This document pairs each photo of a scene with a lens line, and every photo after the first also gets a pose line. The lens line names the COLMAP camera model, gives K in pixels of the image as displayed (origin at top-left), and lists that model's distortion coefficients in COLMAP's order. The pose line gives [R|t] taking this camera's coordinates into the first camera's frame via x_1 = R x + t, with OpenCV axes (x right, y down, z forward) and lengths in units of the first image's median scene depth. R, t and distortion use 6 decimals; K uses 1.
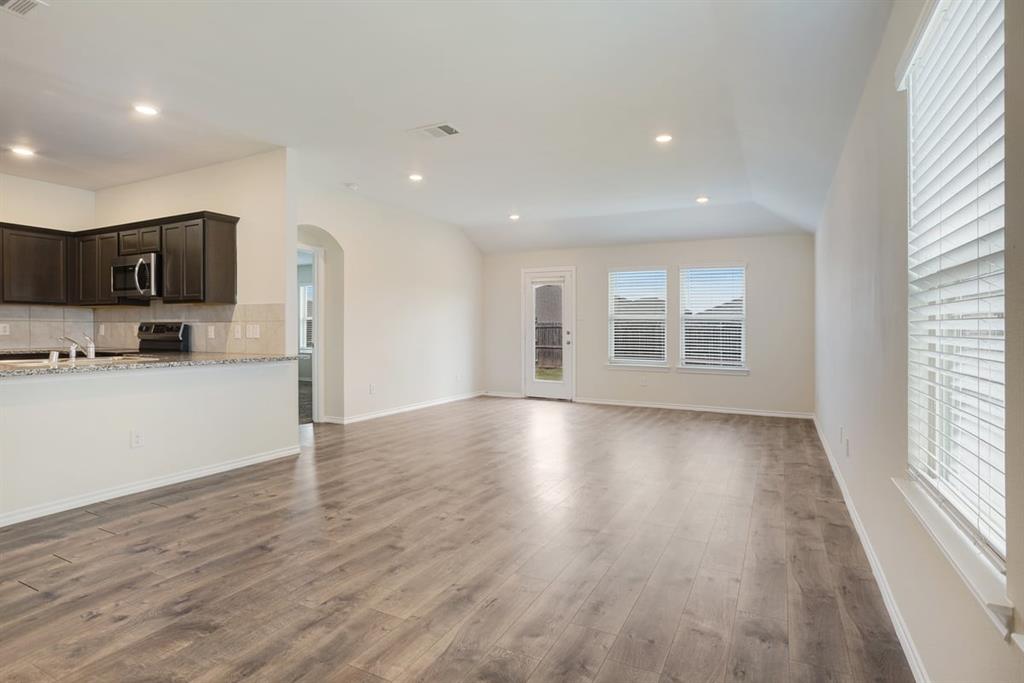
lens RADIAL K [[508.3, 0, 509.5], [0, 508.3, 332.5], [0, 0, 1]] dist [-0.015511, 0.003343]
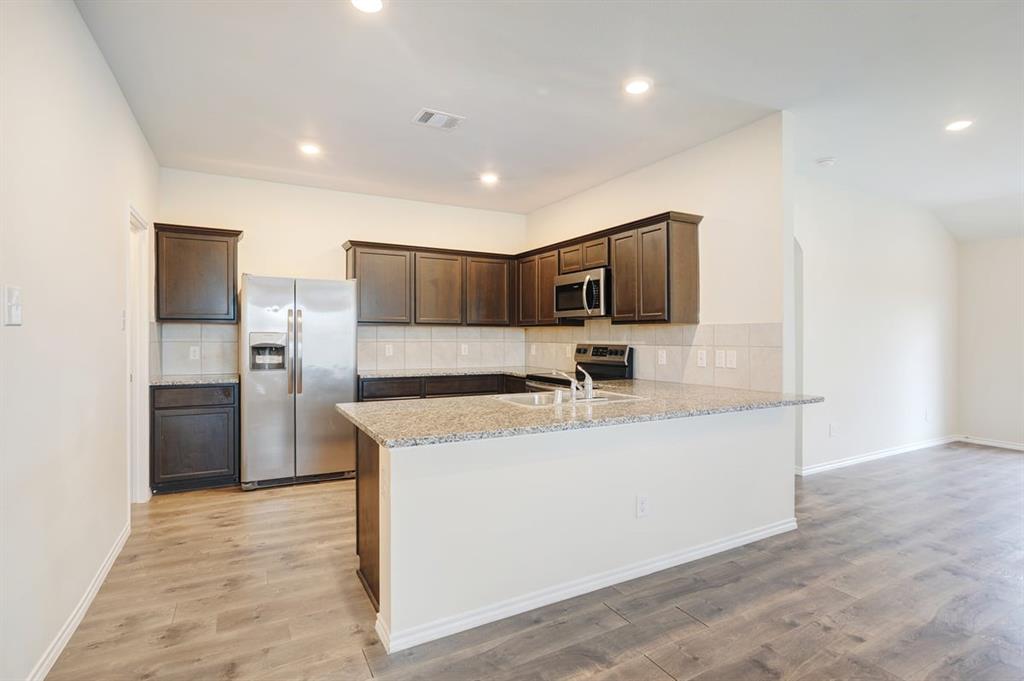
lens RADIAL K [[508.3, 0, 523.1], [0, 508.3, 330.5], [0, 0, 1]] dist [-0.015511, 0.003343]
pose [[0.828598, -0.011061, -0.559736, -0.317840], [-0.000610, 0.999786, -0.020659, -0.028119], [0.559844, 0.017459, 0.828414, 0.177996]]
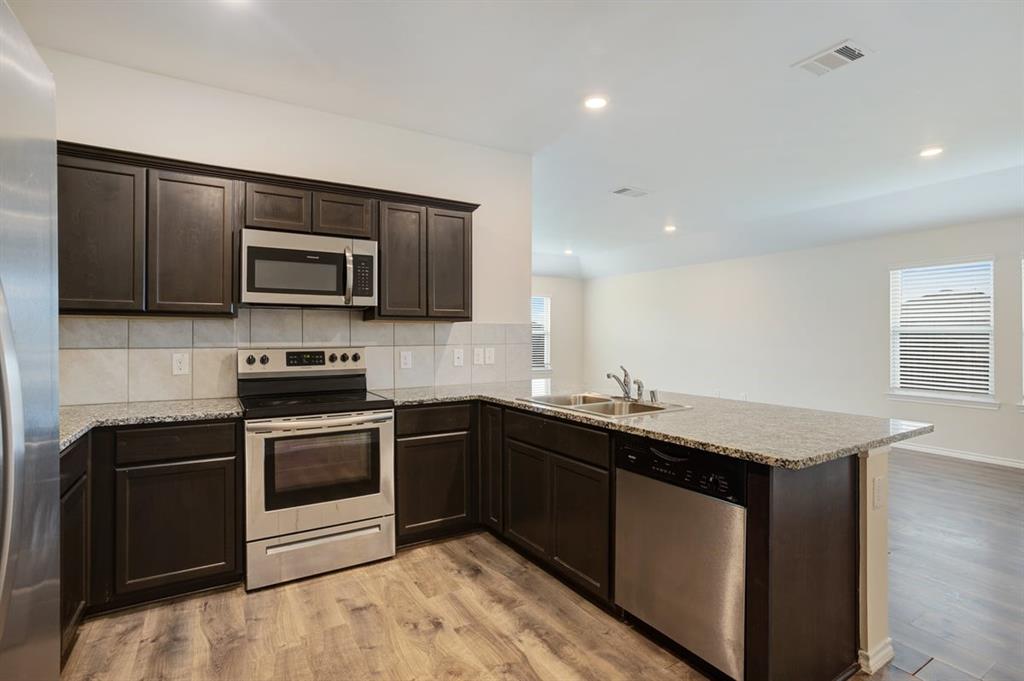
lens RADIAL K [[508.3, 0, 502.3], [0, 508.3, 339.9], [0, 0, 1]] dist [-0.015511, 0.003343]
pose [[0.536654, -0.008122, 0.843764, -1.159274], [0.012685, 0.999918, 0.001557, -0.028871], [-0.843707, 0.009868, 0.536713, 0.505236]]
